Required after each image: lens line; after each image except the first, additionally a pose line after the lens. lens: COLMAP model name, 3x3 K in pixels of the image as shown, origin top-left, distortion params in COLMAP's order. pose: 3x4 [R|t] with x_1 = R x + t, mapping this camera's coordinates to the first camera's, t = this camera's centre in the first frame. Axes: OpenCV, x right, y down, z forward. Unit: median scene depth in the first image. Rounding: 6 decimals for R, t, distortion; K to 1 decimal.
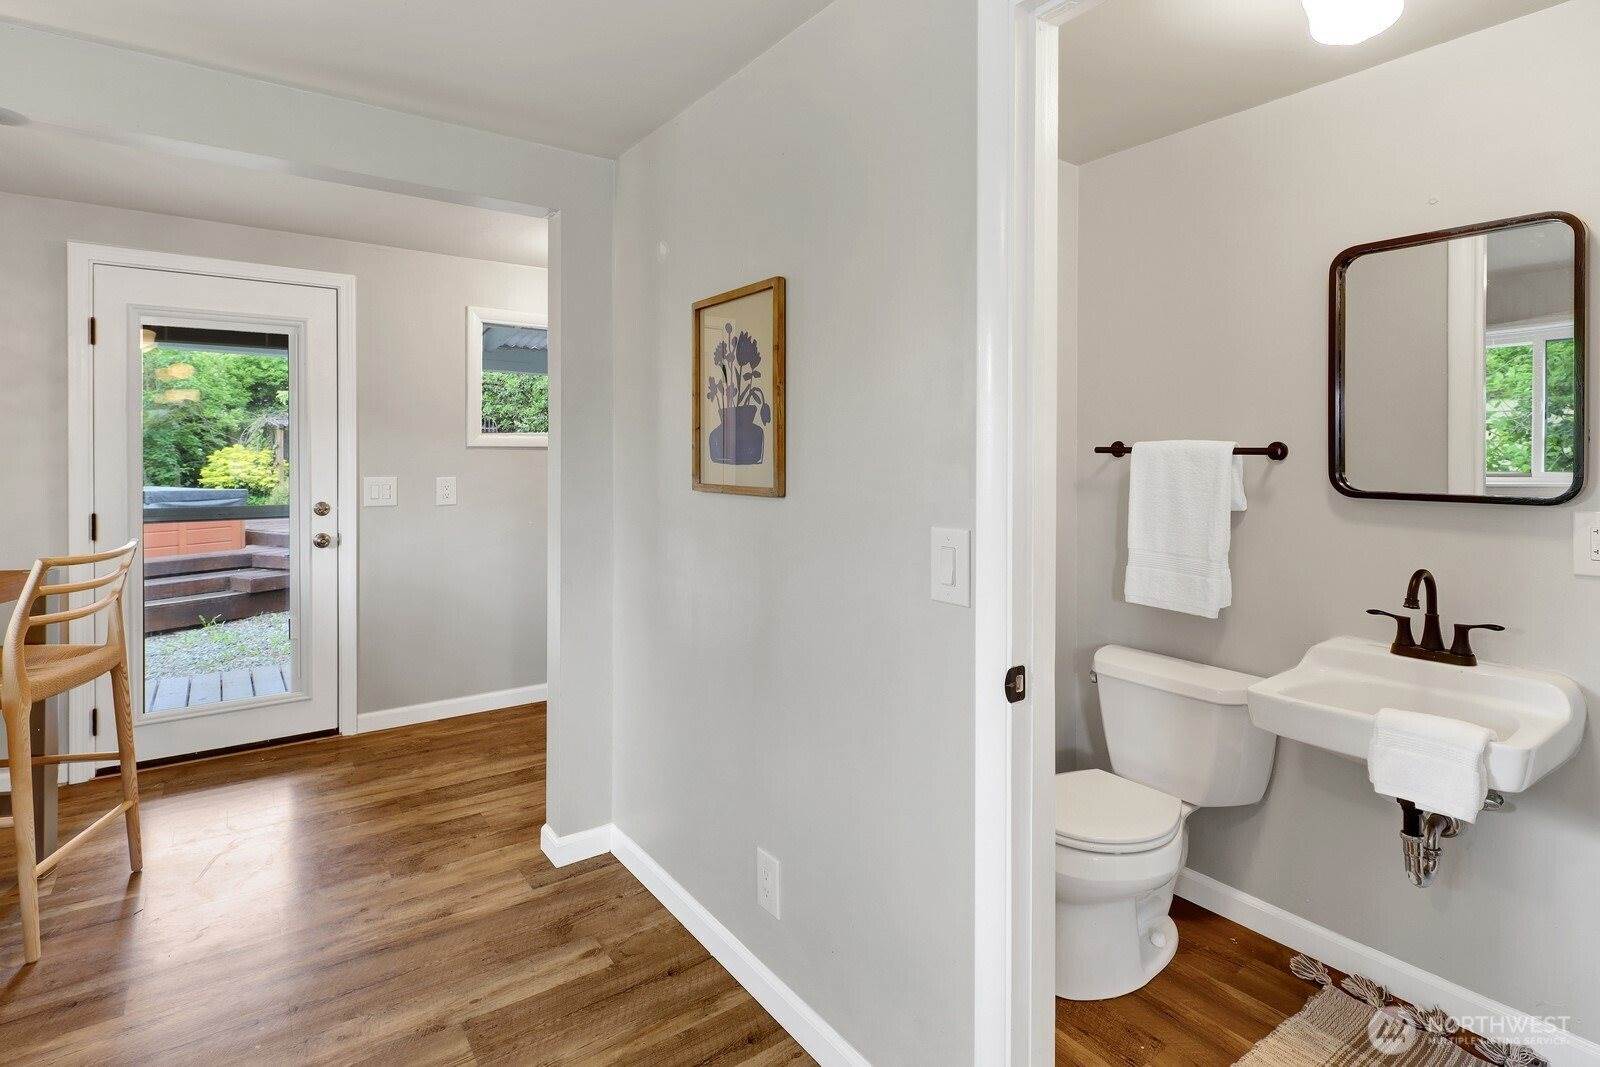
lens RADIAL K [[806.6, 0, 811.6], [0, 806.6, 455.7], [0, 0, 1]] dist [0.008677, -0.002459]
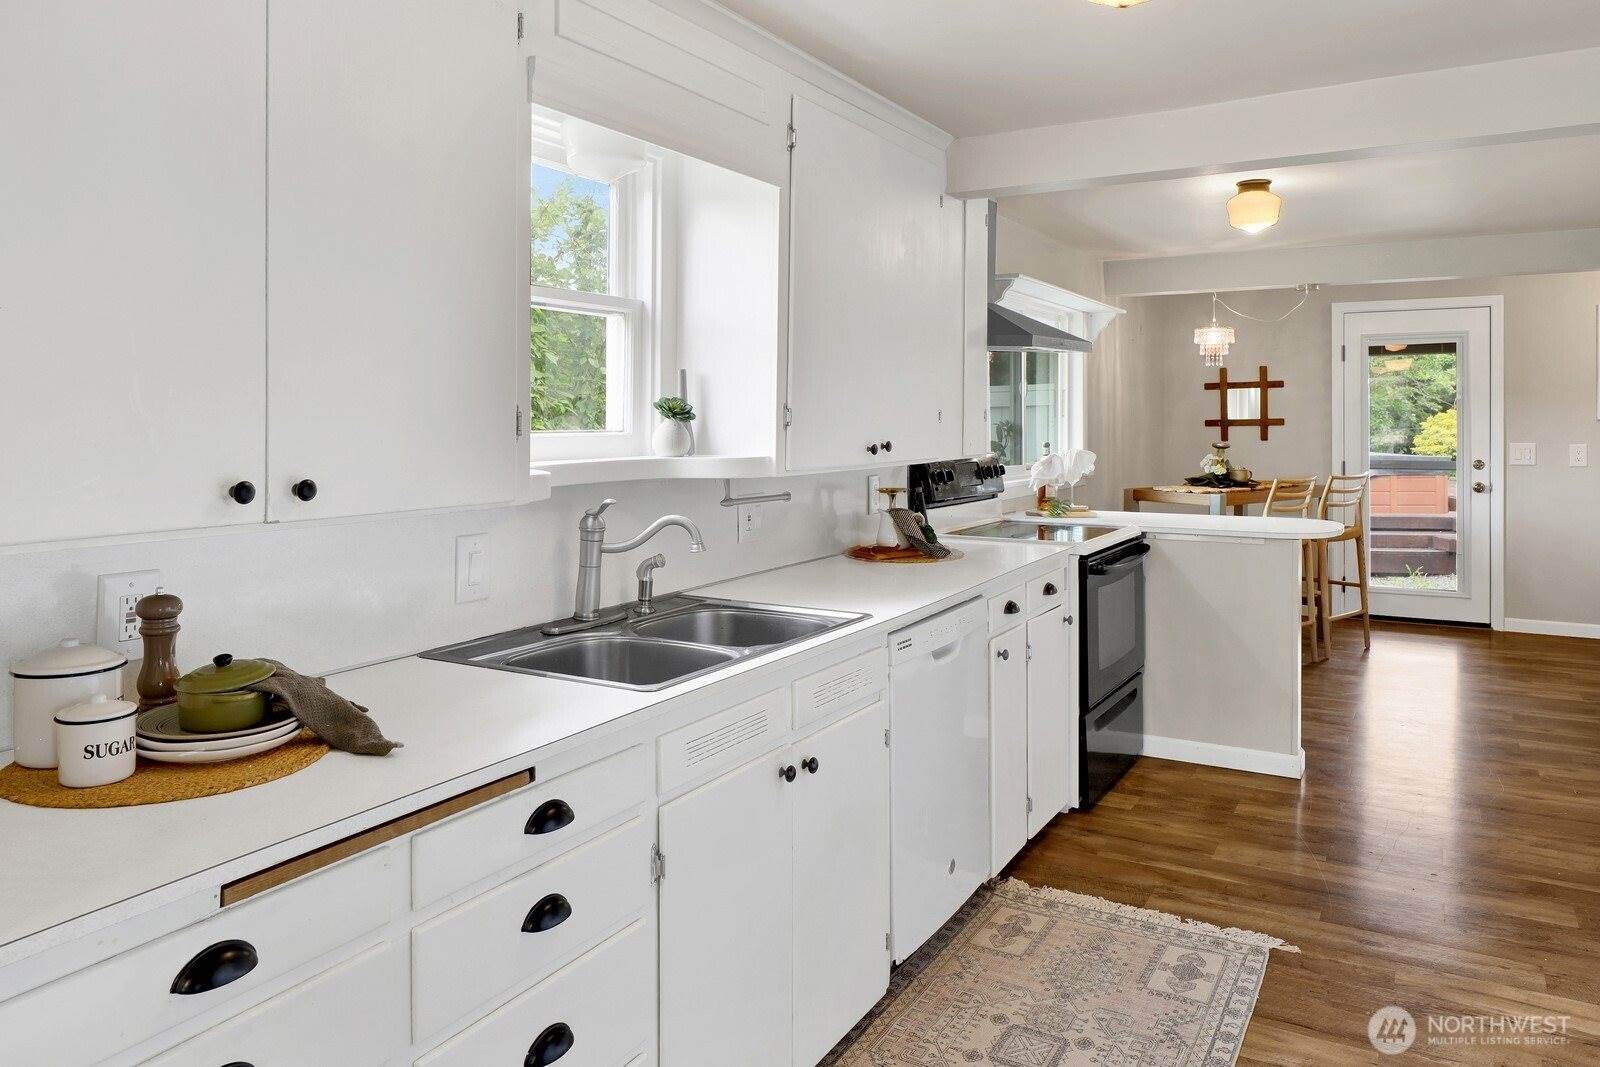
lens RADIAL K [[1217.4, 0, 730.3], [0, 1217.4, 425.2], [0, 0, 1]] dist [-0.012308, 0.008950]
pose [[0.395673, 0.002719, -0.918387, 0.818594], [0.001789, 0.999991, 0.003731, -0.013233], [0.918390, -0.003119, 0.395665, -1.031650]]
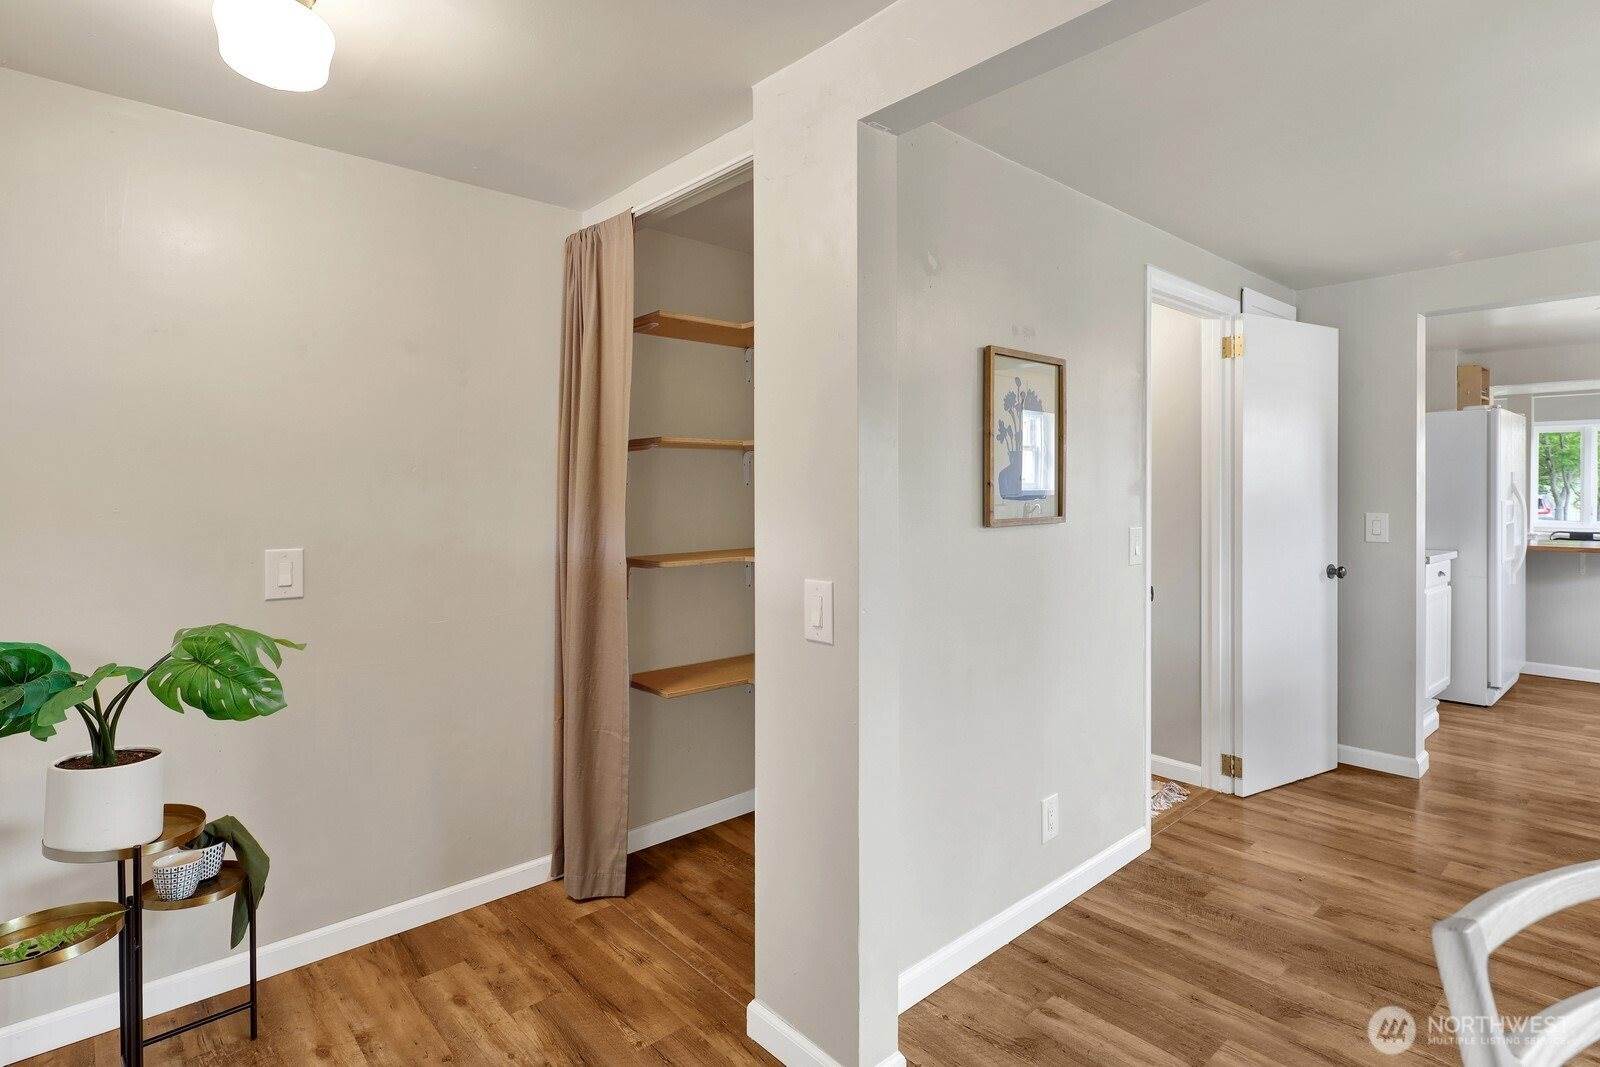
lens RADIAL K [[814.0, 0, 803.7], [0, 814.0, 493.2], [0, 0, 1]] dist [-0.001863, -0.000361]
pose [[-0.101694, -0.009897, 0.994767, -0.729413], [0.005157, 0.999932, 0.010476, -0.007785], [-0.994802, 0.006195, -0.101636, 0.845087]]
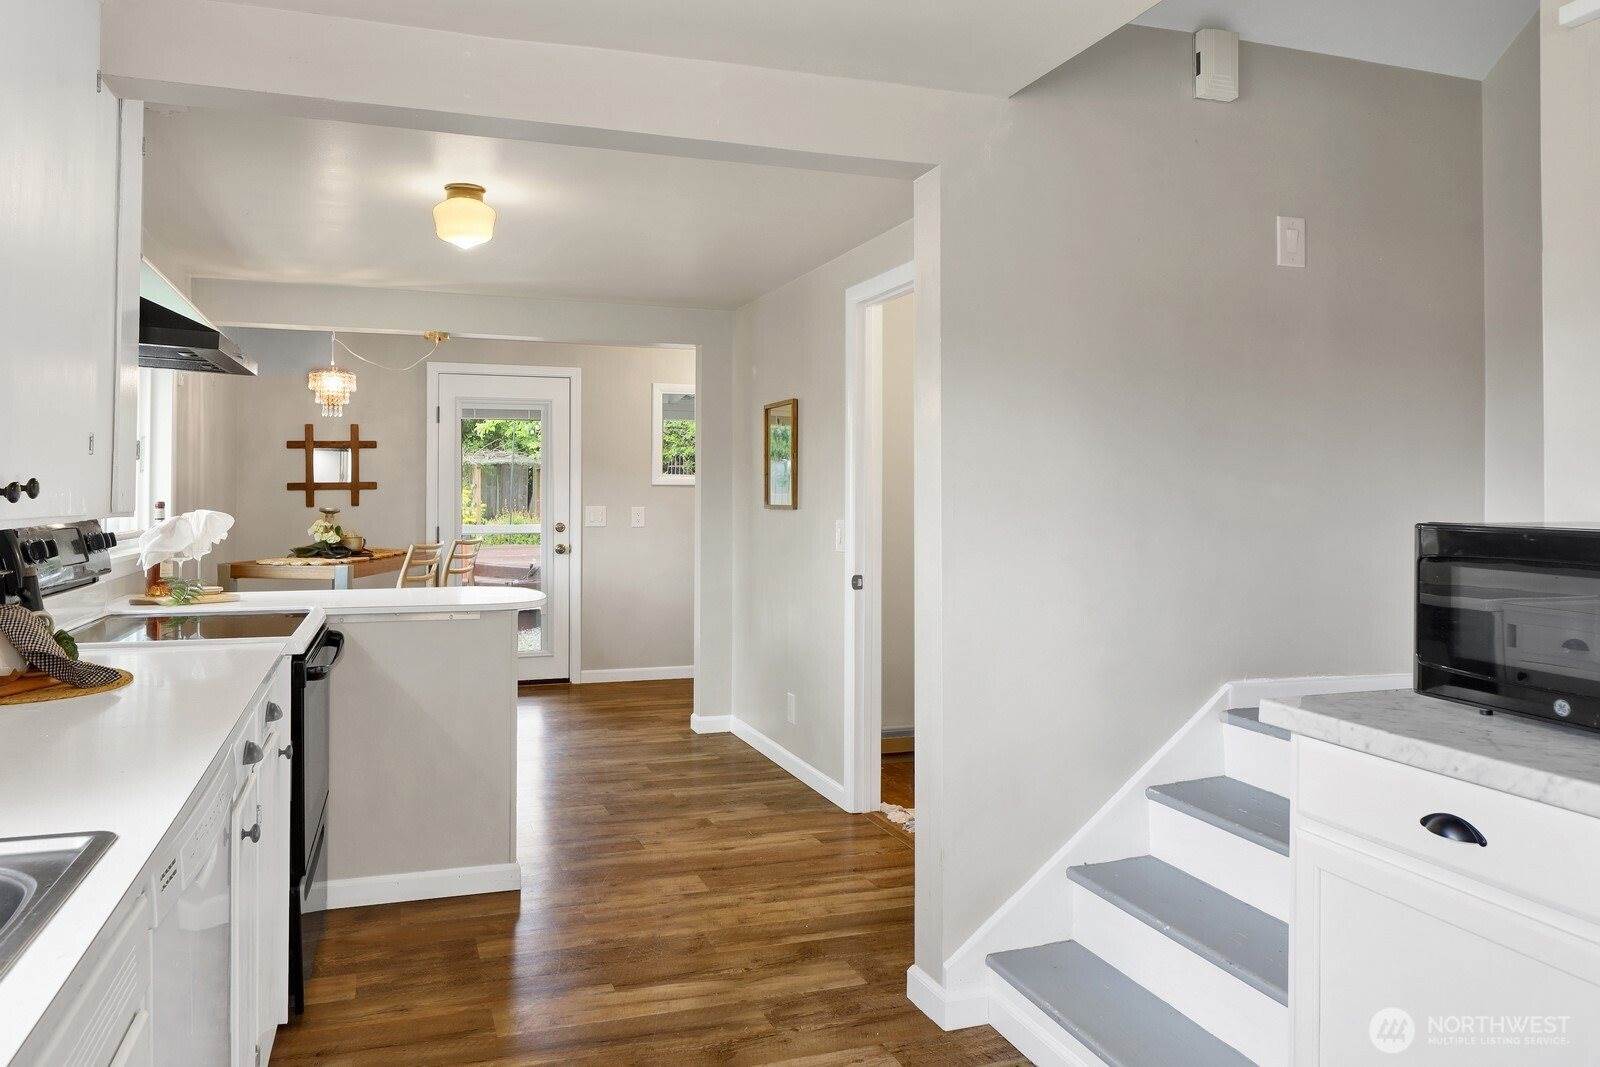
lens RADIAL K [[1153.9, 0, 841.9], [0, 1153.9, 481.5], [0, 0, 1]] dist [0.004158, -0.004667]
pose [[0.969060, -0.003710, -0.246799, 0.413207], [0.000067, 0.999891, -0.014769, 0.013162], [0.246827, 0.014295, 0.968954, -0.916030]]
